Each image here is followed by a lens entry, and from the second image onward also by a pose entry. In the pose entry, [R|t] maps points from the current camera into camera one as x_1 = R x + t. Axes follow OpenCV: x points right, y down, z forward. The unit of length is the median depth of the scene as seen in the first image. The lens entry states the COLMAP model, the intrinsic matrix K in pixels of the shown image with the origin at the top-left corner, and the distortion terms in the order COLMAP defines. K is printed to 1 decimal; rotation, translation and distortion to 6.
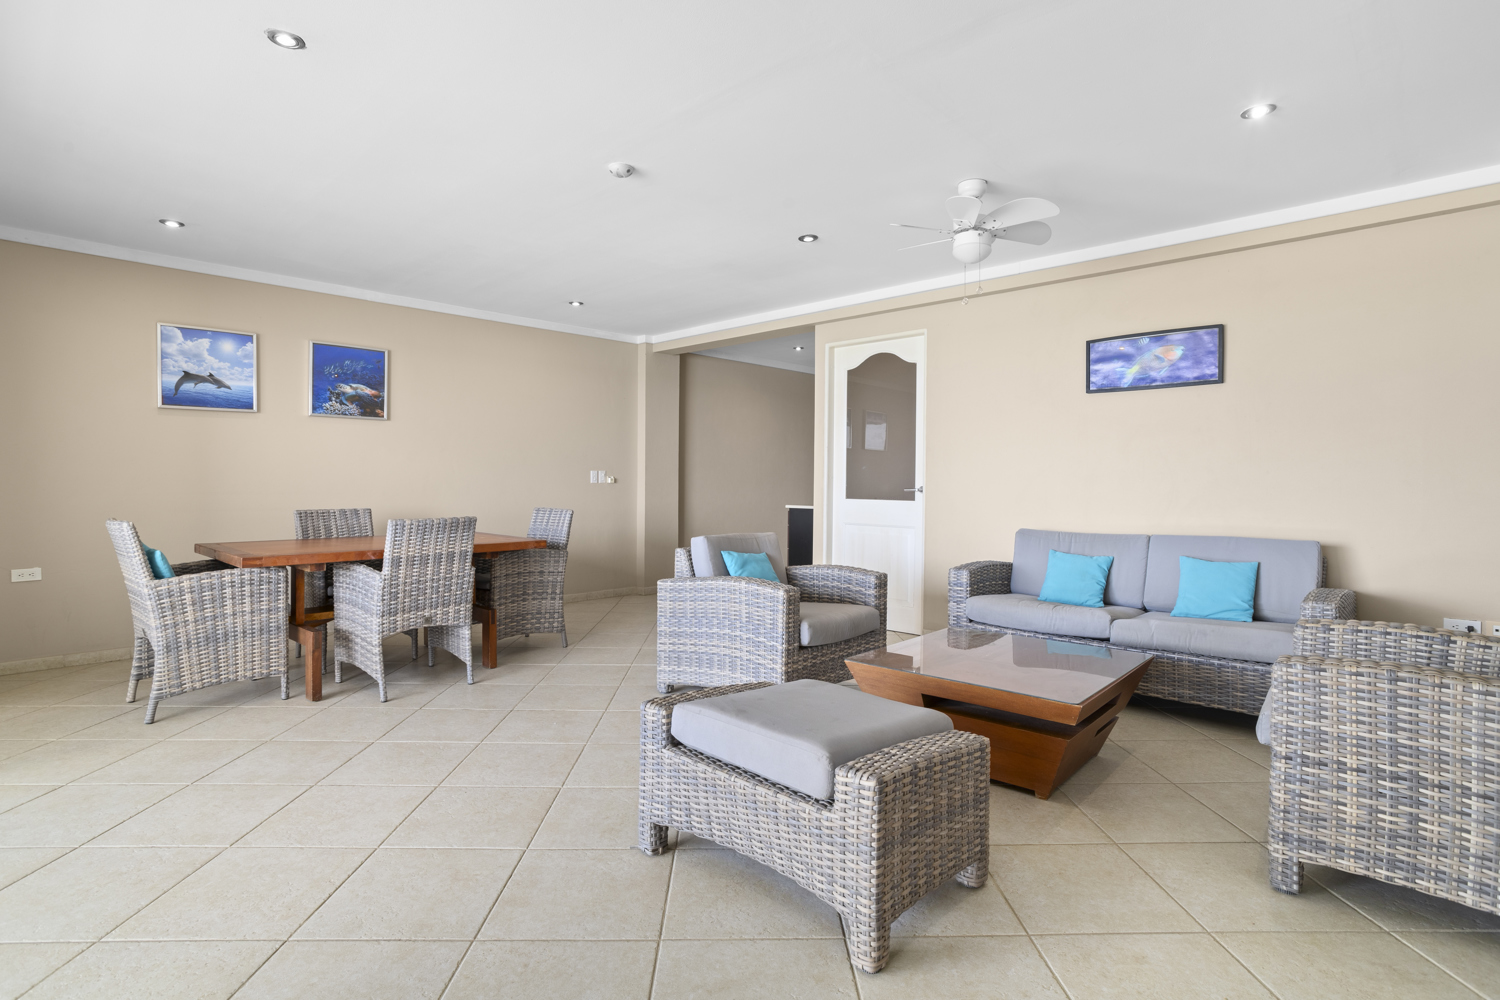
lens RADIAL K [[753.4, 0, 758.9], [0, 753.4, 478.7], [0, 0, 1]] dist [-0.001534, -0.000173]
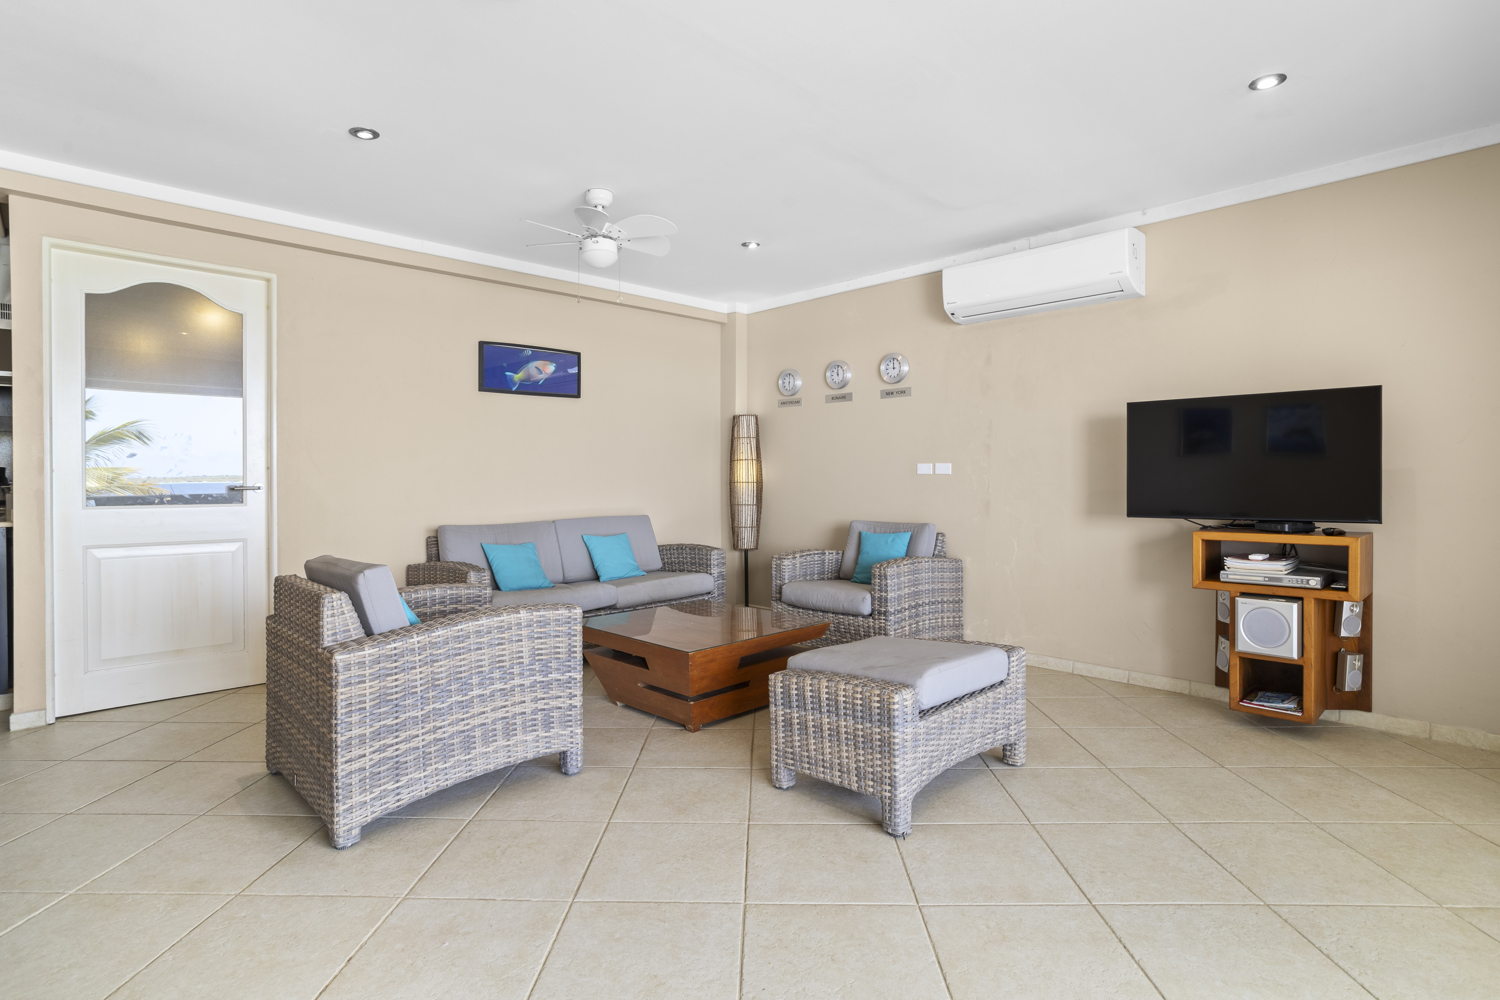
lens RADIAL K [[753.4, 0, 758.9], [0, 753.4, 478.7], [0, 0, 1]] dist [-0.001534, -0.000173]
pose [[0.055265, -0.009962, 0.998422, -0.653808], [0.000915, 0.999950, 0.009926, -0.002351], [-0.998471, 0.000365, 0.055272, 0.624016]]
